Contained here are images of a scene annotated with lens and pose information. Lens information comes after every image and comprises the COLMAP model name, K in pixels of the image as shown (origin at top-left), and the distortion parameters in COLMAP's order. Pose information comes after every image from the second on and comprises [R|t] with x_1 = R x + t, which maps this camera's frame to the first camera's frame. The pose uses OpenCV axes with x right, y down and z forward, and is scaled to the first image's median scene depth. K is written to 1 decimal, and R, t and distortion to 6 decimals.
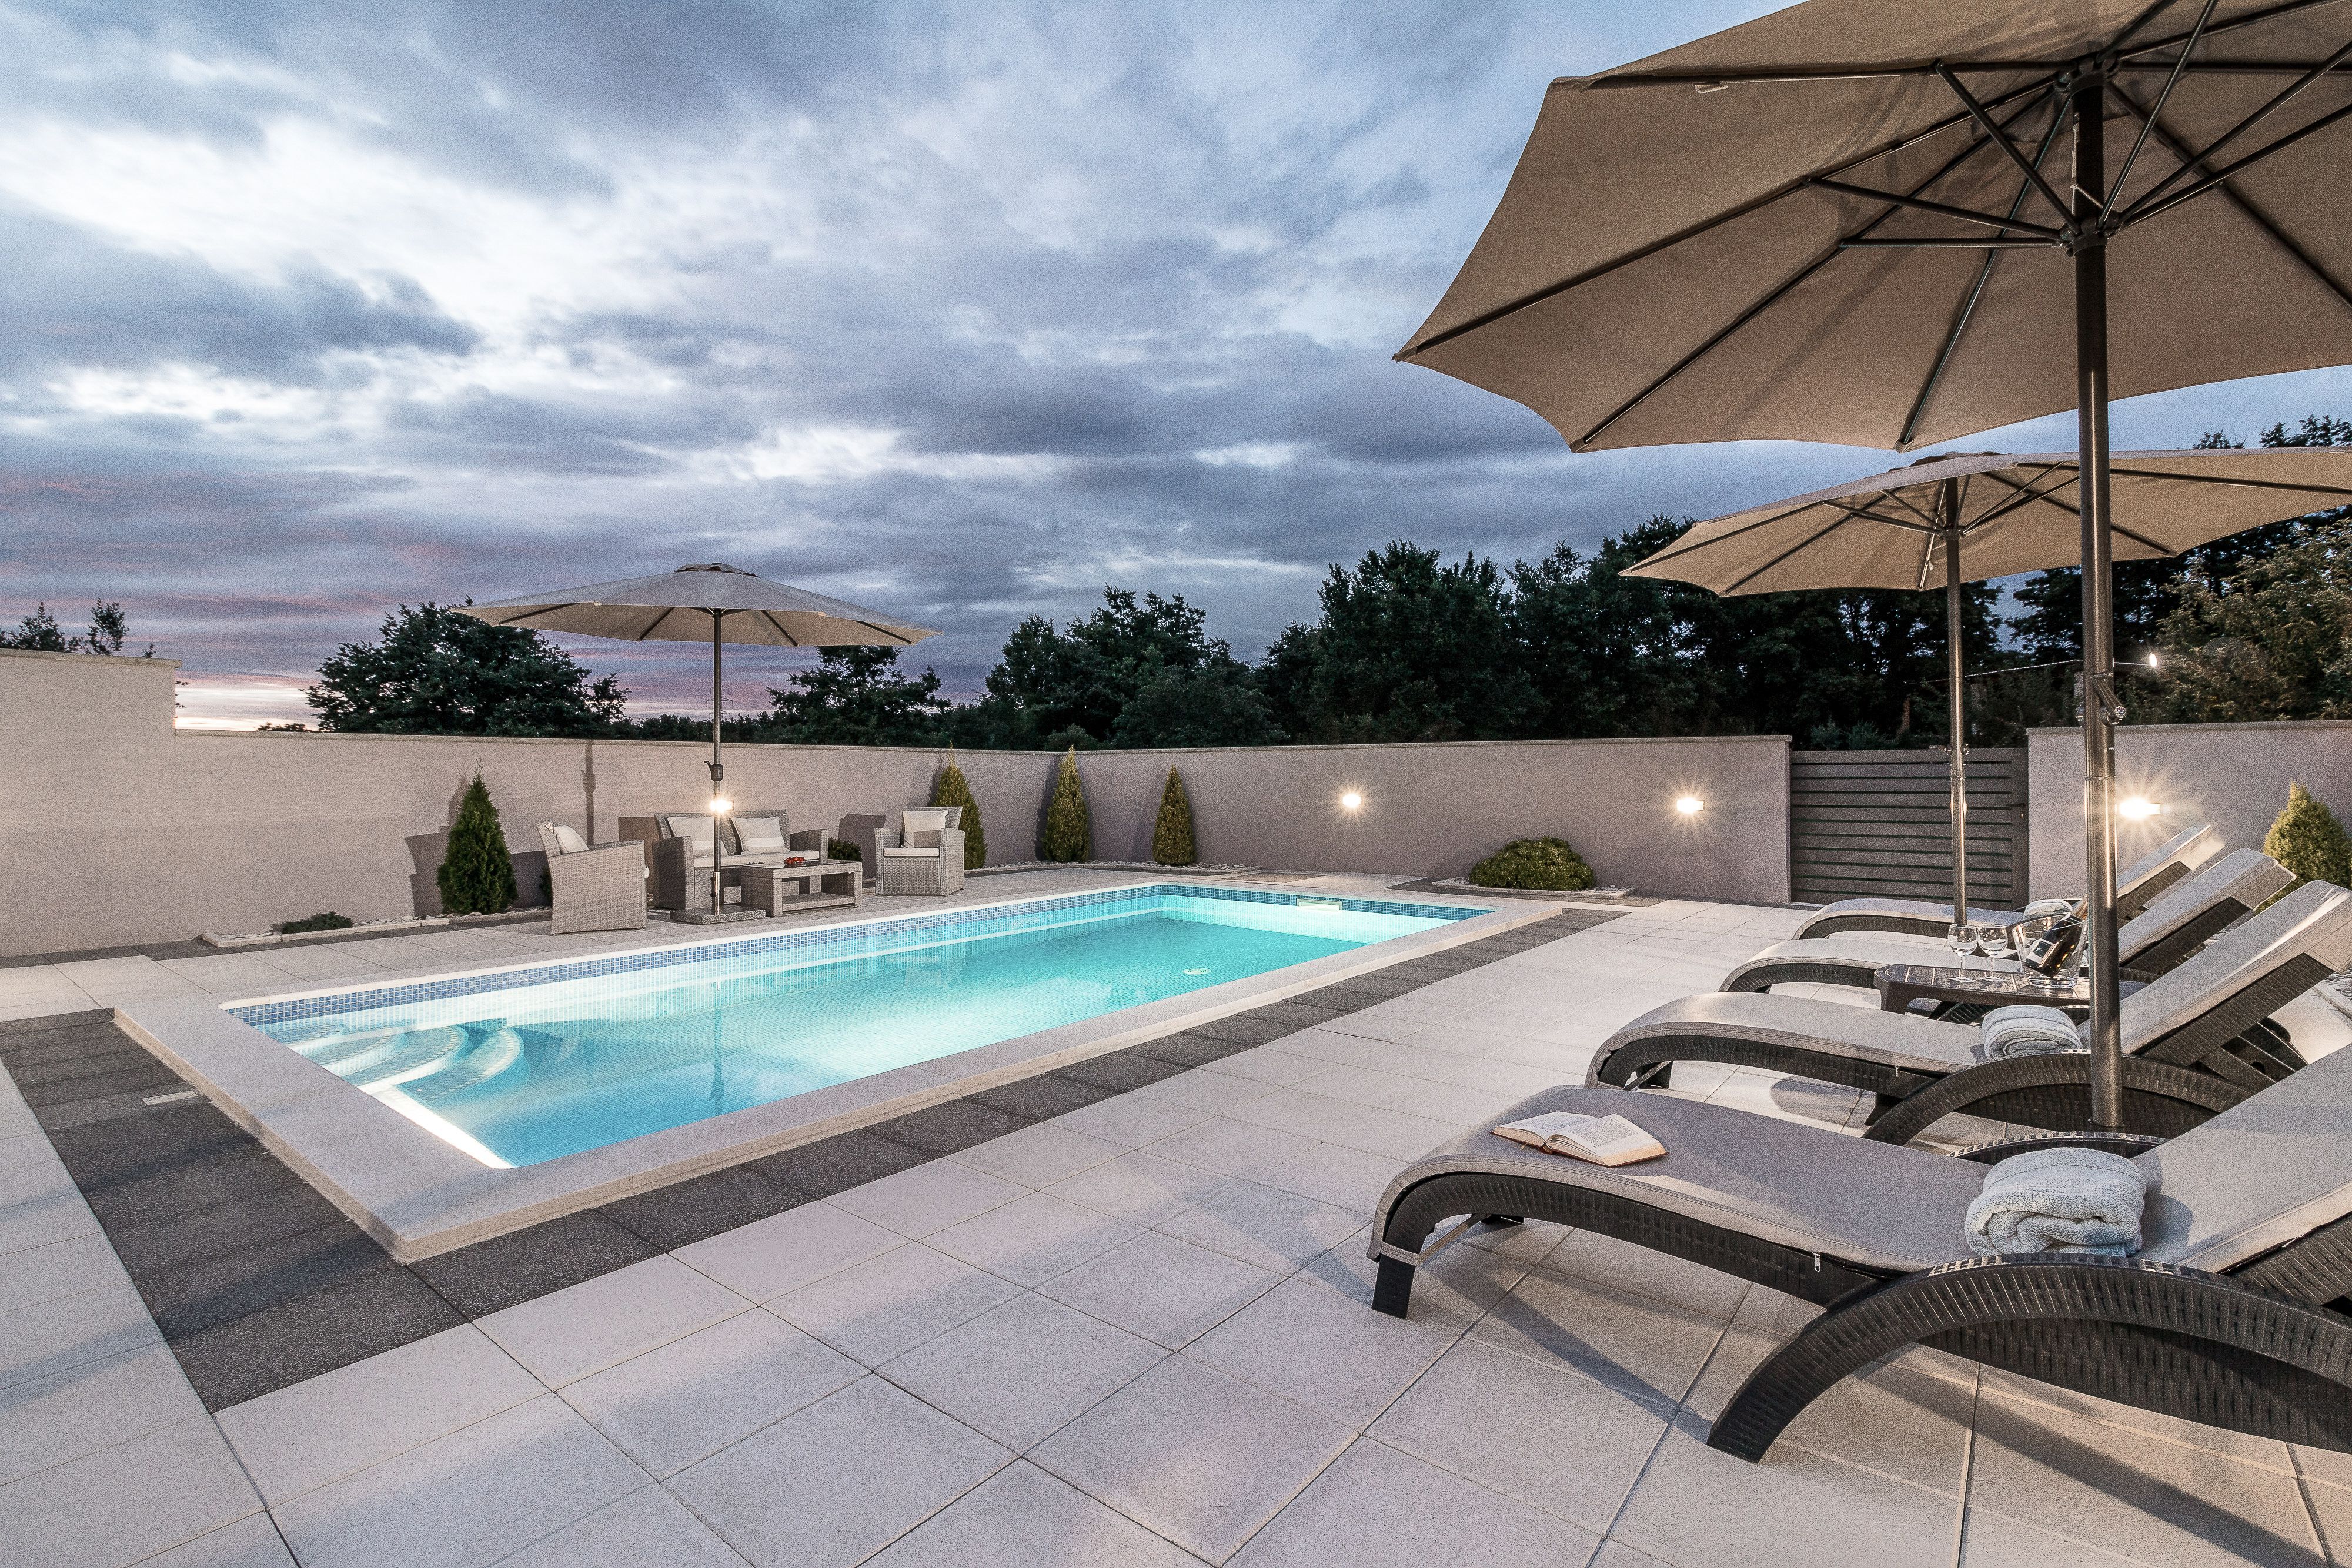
lens RADIAL K [[1079.5, 0, 1175.4], [0, 1079.5, 775.5], [0, 0, 1]] dist [0.005462, -0.000617]
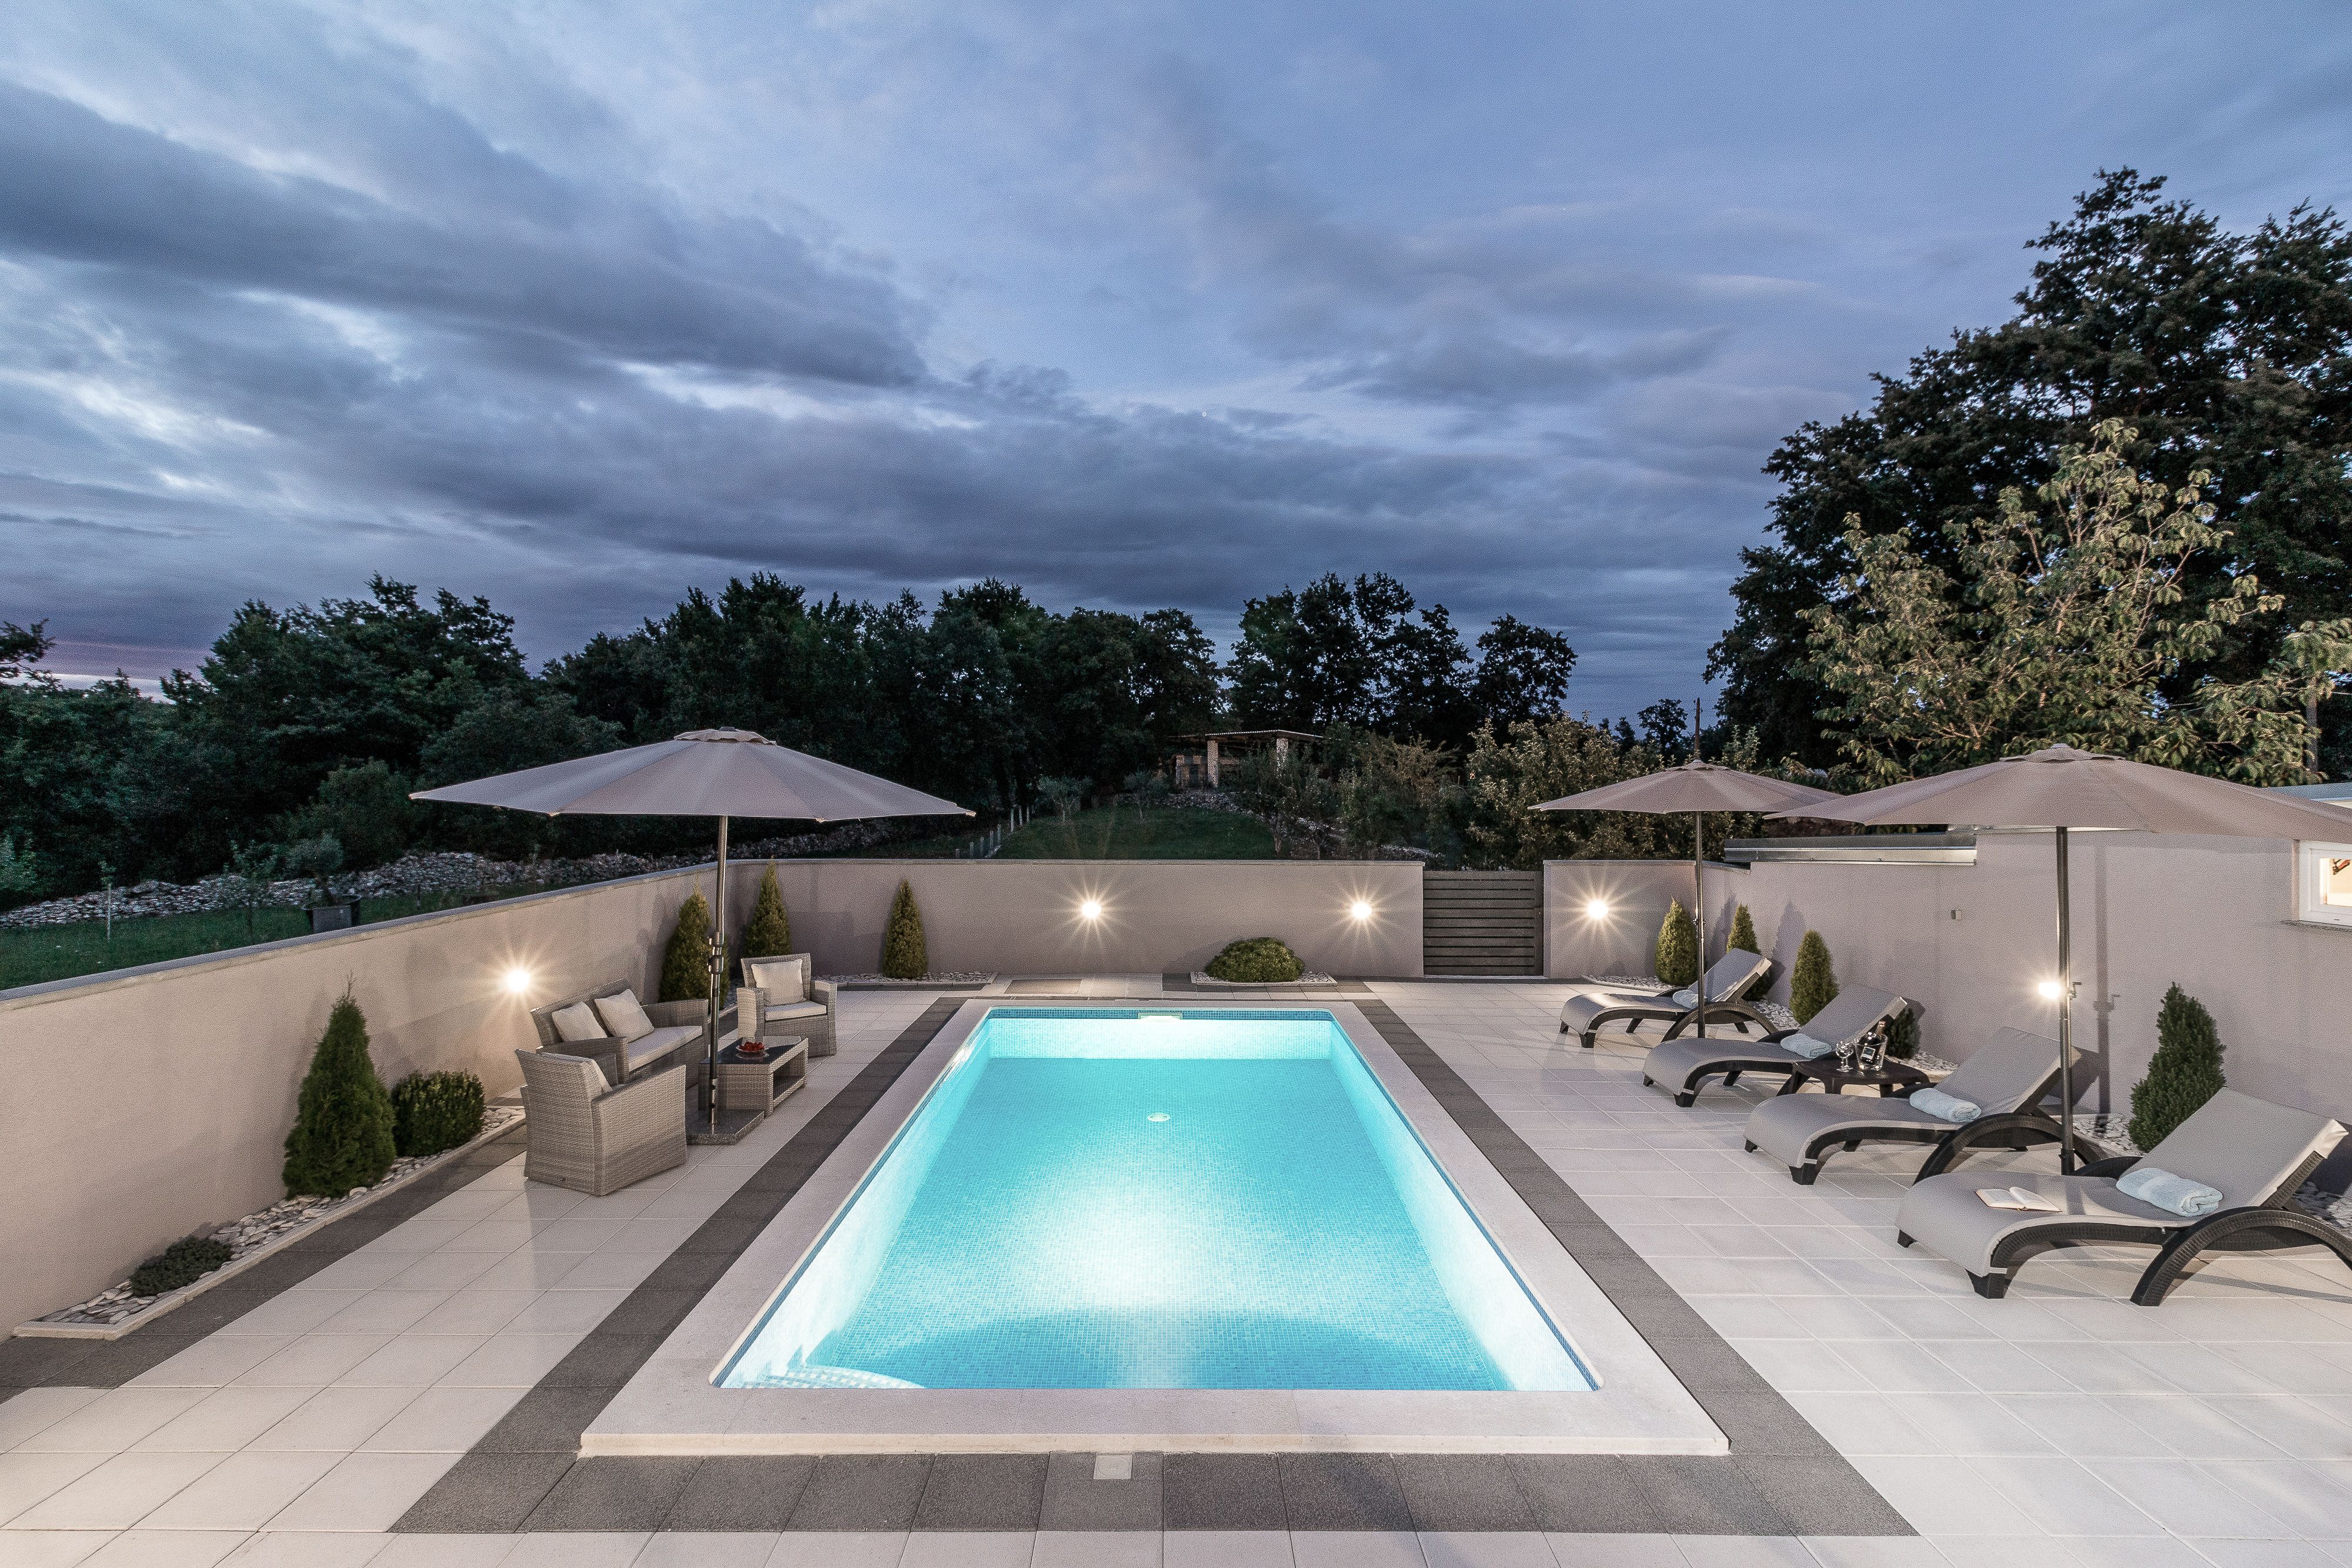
lens RADIAL K [[1079.5, 0, 1173.7], [0, 1079.5, 787.7], [0, 0, 1]] dist [0.005462, -0.000617]
pose [[0.777433, 0.008774, 0.628905, -0.119628], [-0.009141, 0.999955, -0.002650, -0.025377], [-0.628899, -0.003688, 0.777478, 0.015387]]
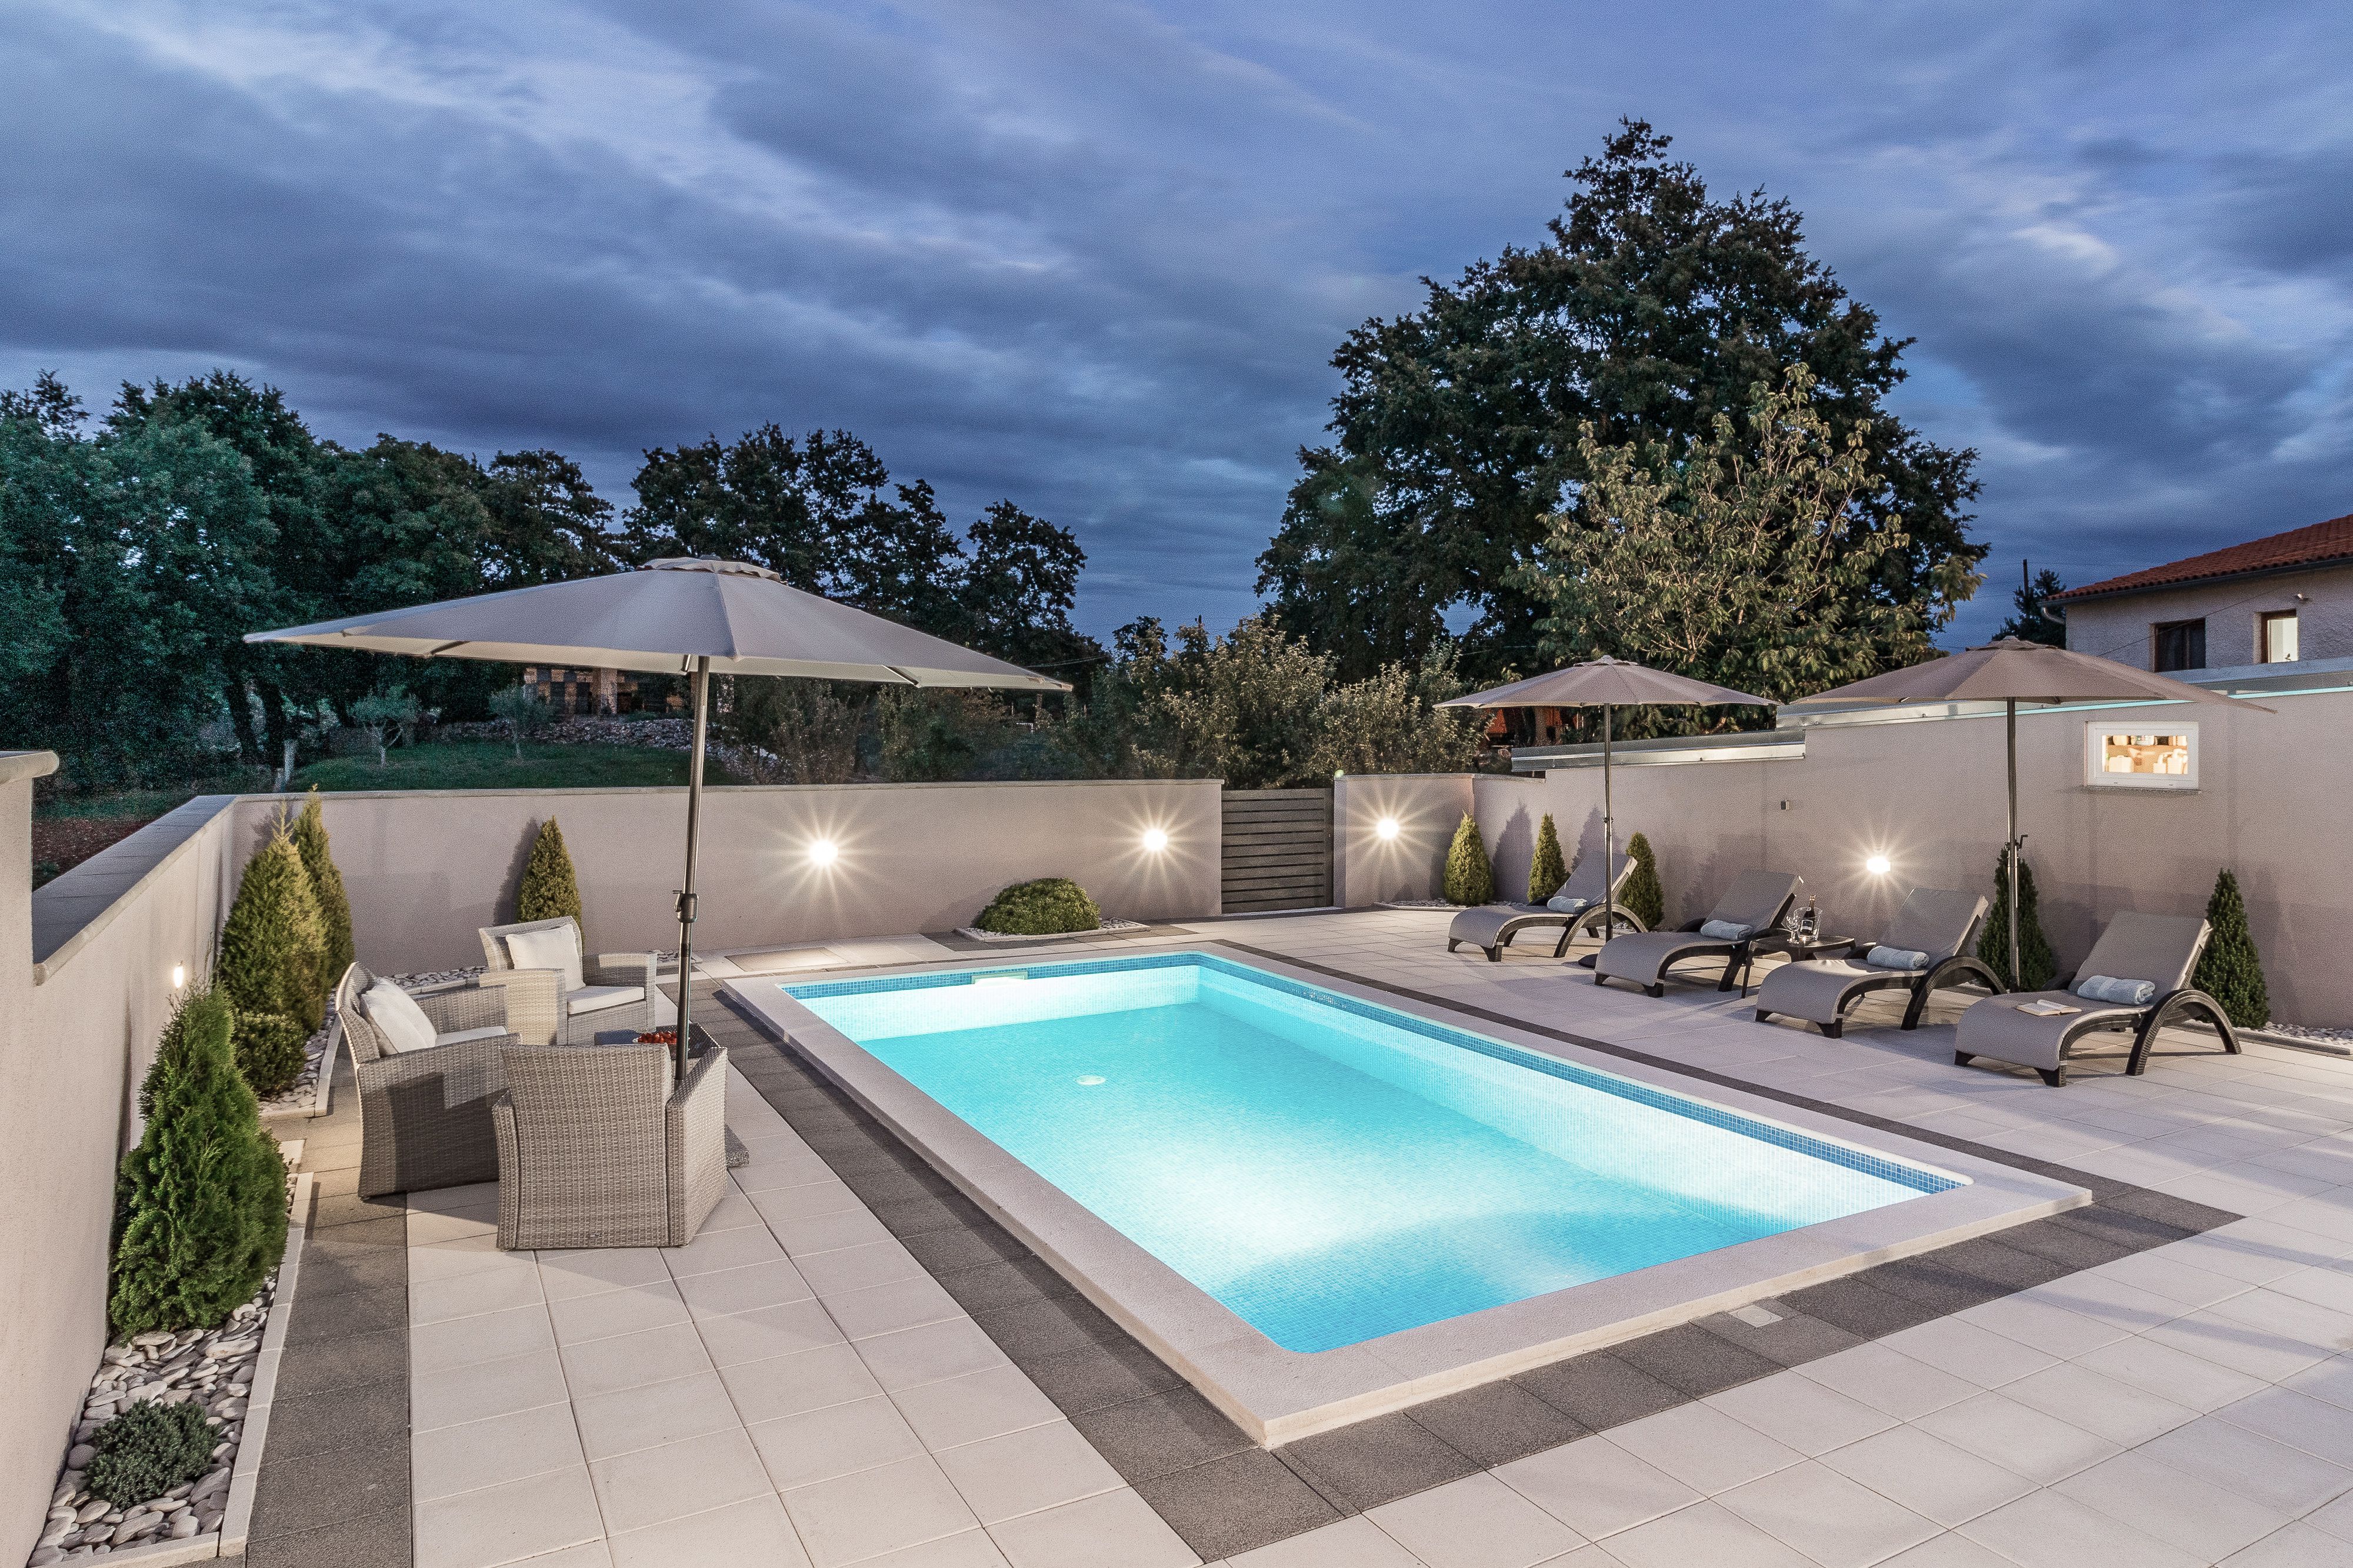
lens RADIAL K [[1415.5, 0, 1249.7], [0, 1415.5, 718.4], [0, 0, 1]] dist [-0.000625, 0.003775]
pose [[0.355883, 0.014005, 0.934426, -0.181019], [-0.009159, 0.999892, -0.011497, -0.017150], [-0.934486, -0.004467, 0.355972, 0.077390]]
